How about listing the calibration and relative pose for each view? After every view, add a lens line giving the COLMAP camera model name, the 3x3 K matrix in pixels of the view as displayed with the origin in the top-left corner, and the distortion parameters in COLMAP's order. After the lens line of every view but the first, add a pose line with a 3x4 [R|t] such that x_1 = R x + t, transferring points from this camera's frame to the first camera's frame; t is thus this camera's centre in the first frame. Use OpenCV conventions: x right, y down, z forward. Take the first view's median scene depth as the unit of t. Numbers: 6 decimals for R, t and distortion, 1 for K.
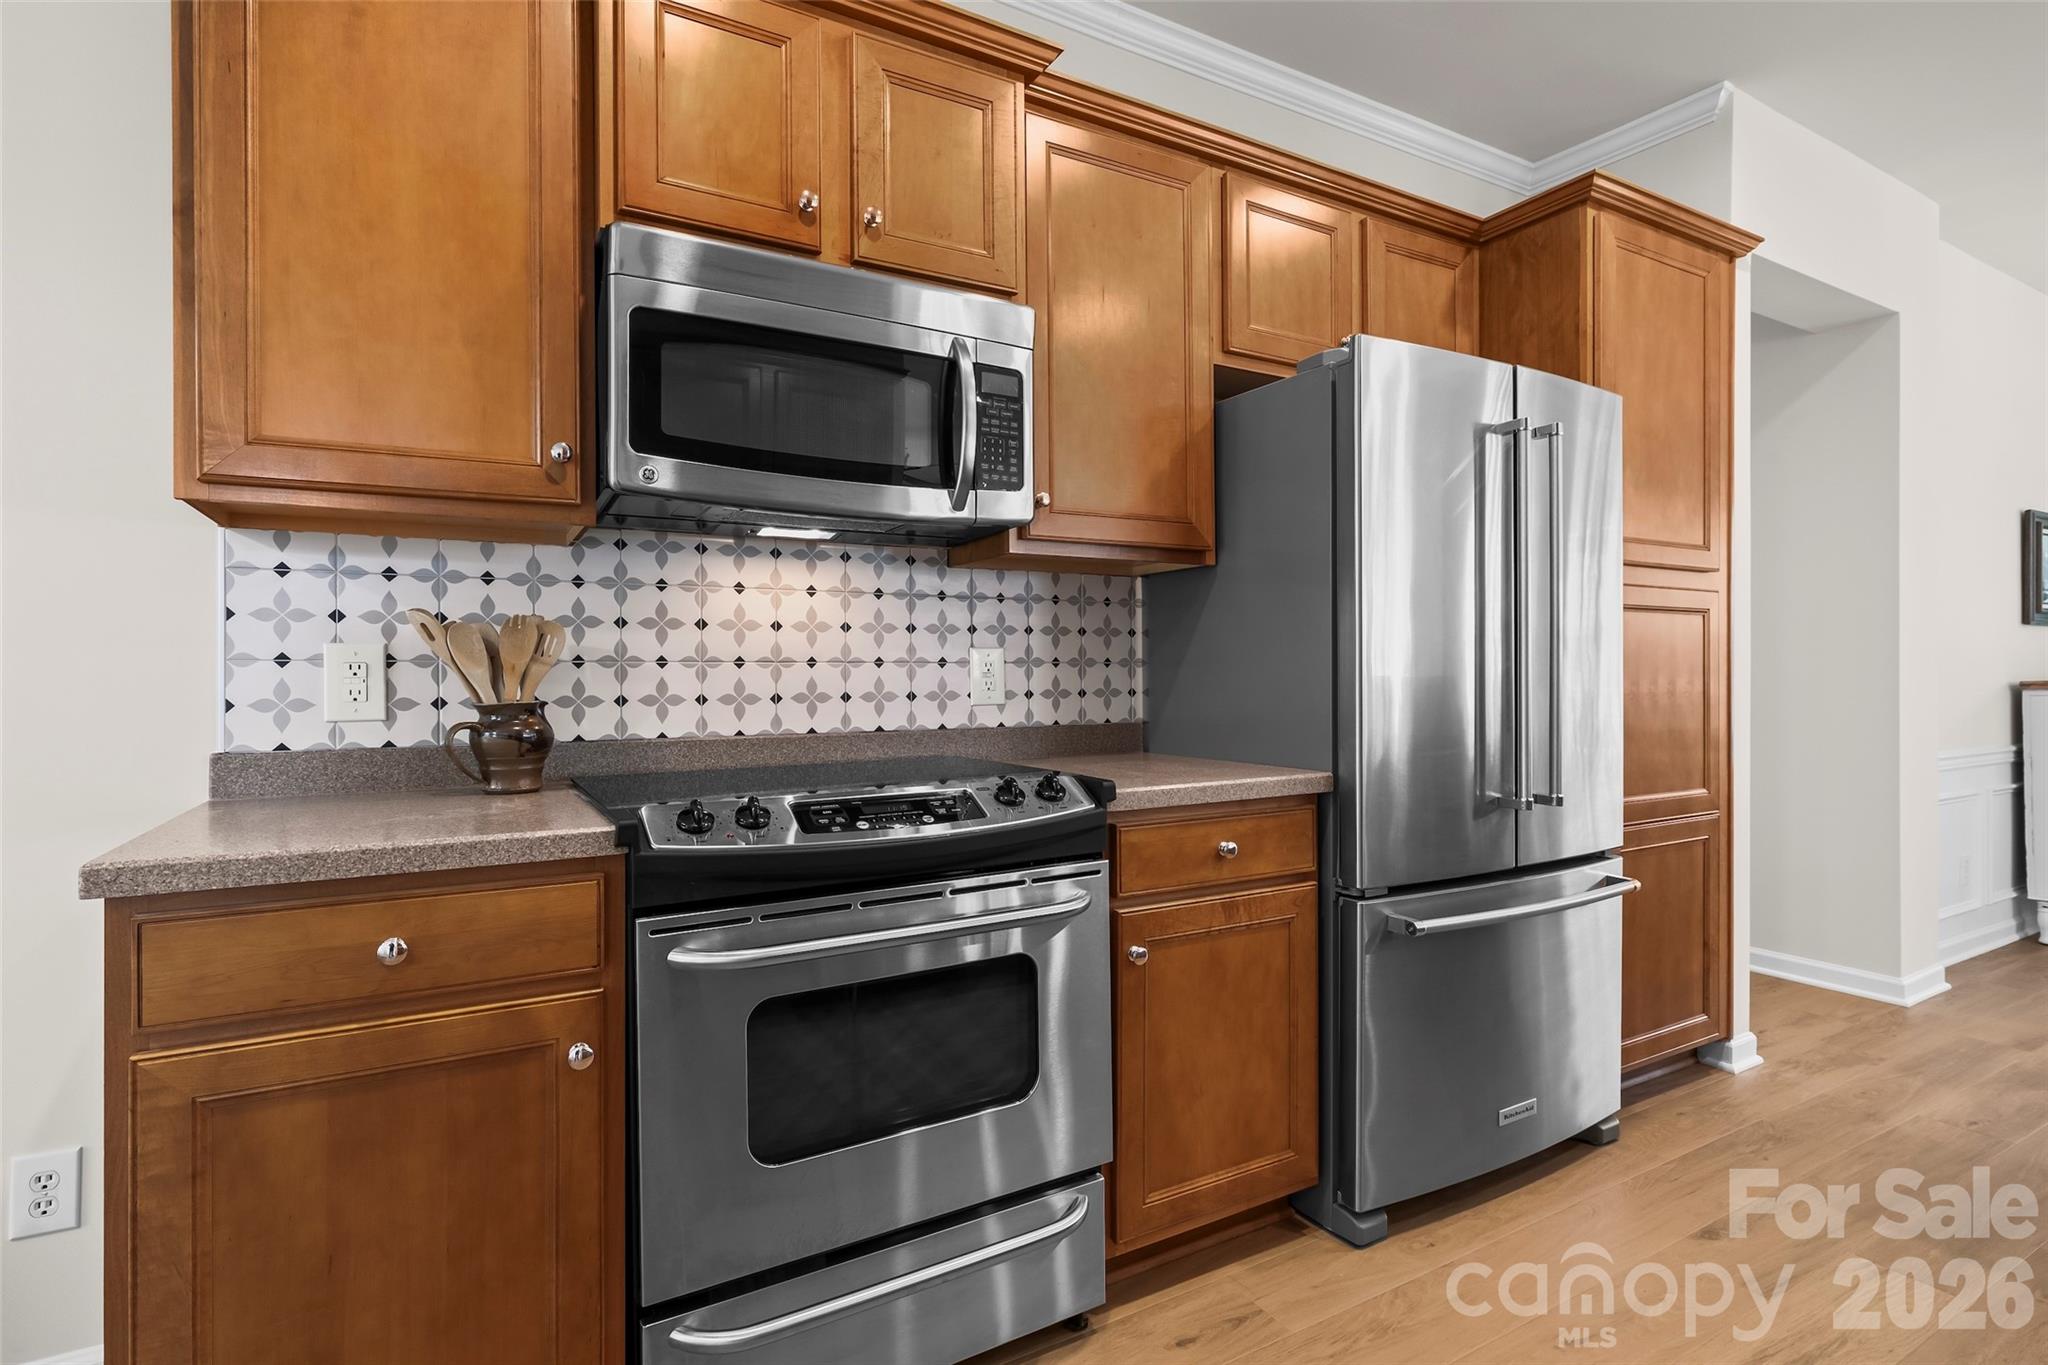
lens RADIAL K [[973.0, 0, 1013.5], [0, 973.0, 676.0], [0, 0, 1]] dist [-0.002986, -0.001870]
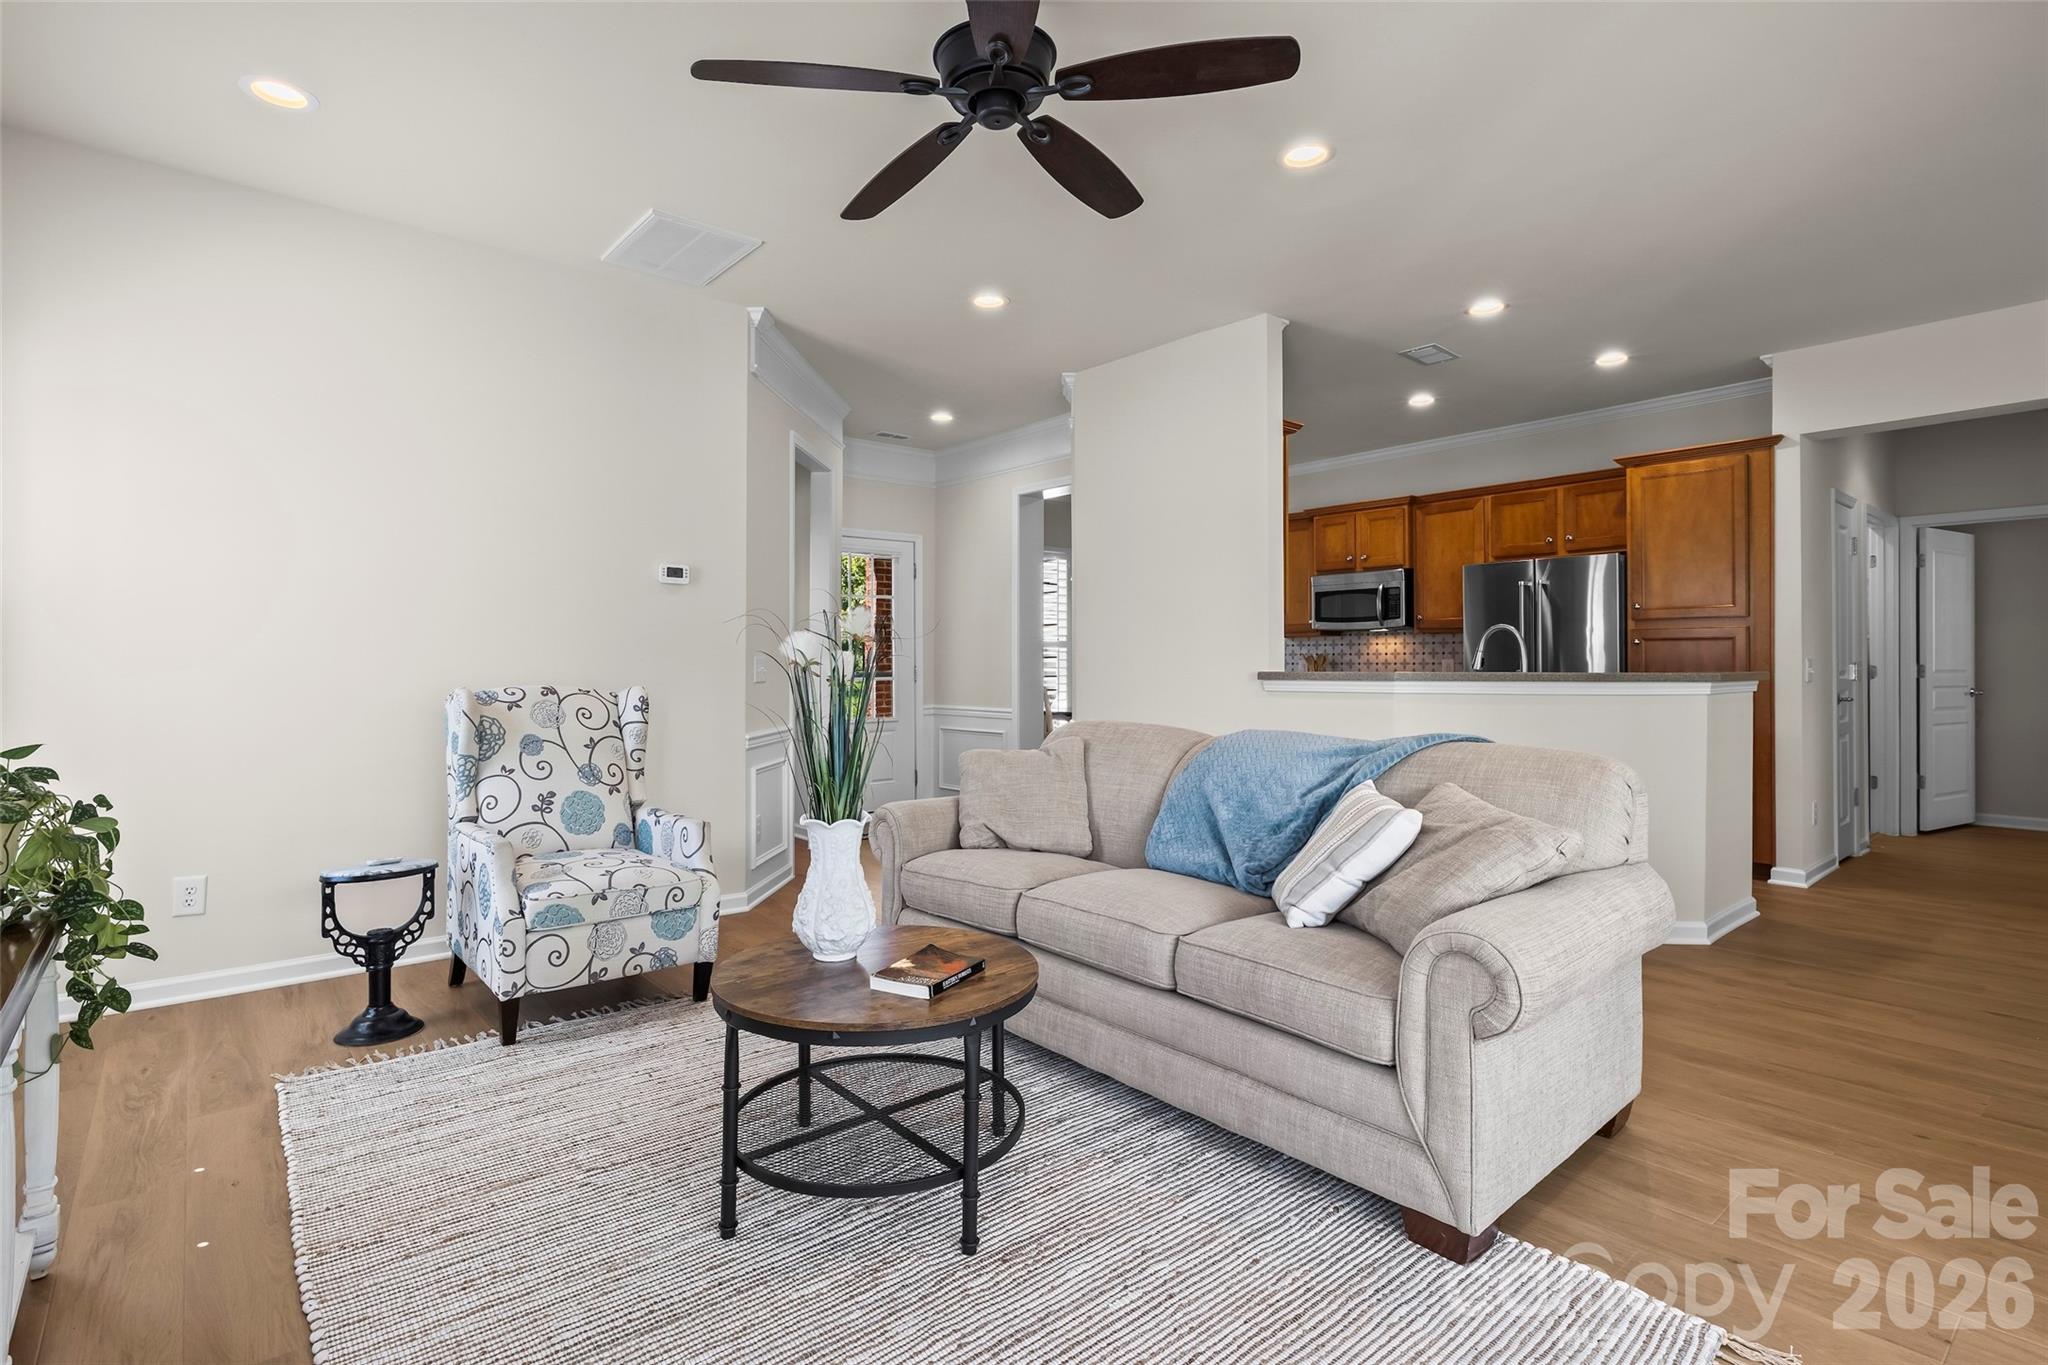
lens RADIAL K [[973.0, 0, 1013.5], [0, 973.0, 676.0], [0, 0, 1]] dist [-0.002986, -0.001870]
pose [[0.185779, 0.016086, -0.982460, 2.994676], [0.000749, 0.999863, 0.016513, -0.028963], [0.982591, -0.003804, 0.185741, -1.019455]]
